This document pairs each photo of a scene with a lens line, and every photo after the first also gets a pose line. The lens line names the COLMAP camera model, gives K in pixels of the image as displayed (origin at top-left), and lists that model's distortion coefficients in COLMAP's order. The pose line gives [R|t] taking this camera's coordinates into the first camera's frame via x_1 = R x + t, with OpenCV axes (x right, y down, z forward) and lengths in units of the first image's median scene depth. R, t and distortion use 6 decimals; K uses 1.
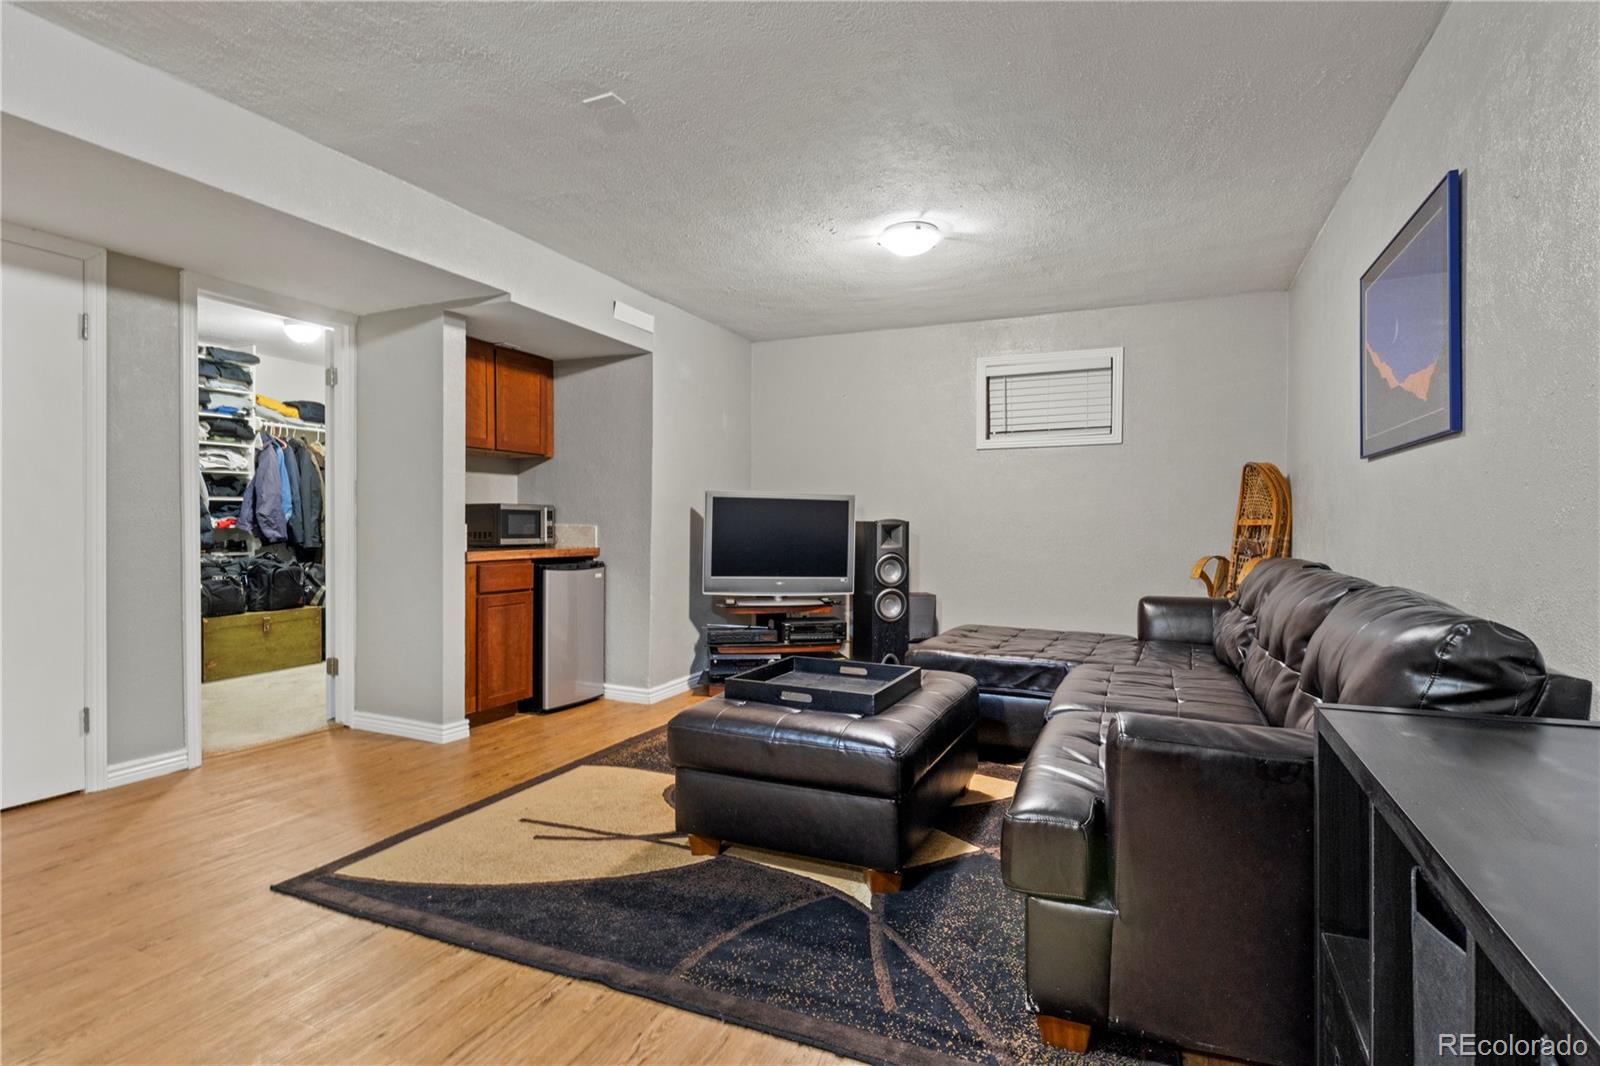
lens RADIAL K [[796.1, 0, 800.0], [0, 796.1, 533.0], [0, 0, 1]] dist [-0.006207, -0.000713]
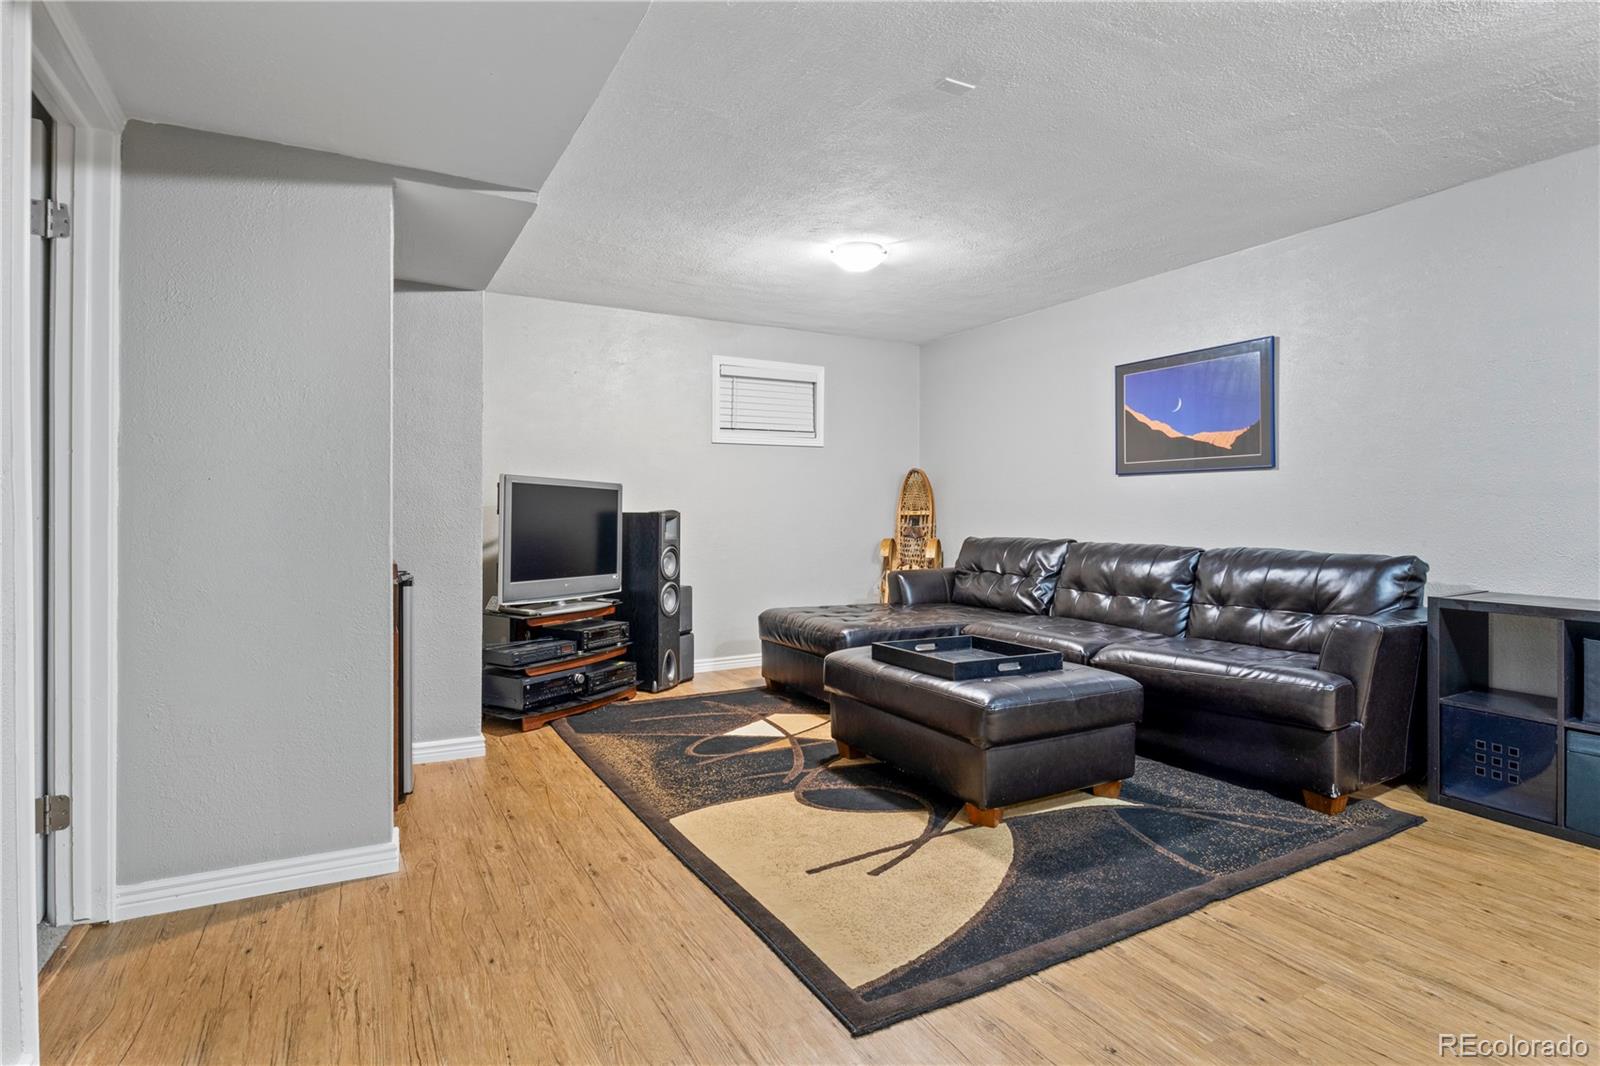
lens RADIAL K [[822.3, 0, 800.5], [0, 822.3, 510.8], [0, 0, 1]] dist [-0.004528, -0.000485]
pose [[0.600290, -0.000187, 0.799783, -1.142879], [0.011117, 0.999905, -0.008111, -0.012613], [-0.799705, 0.013760, 0.600235, 0.529048]]
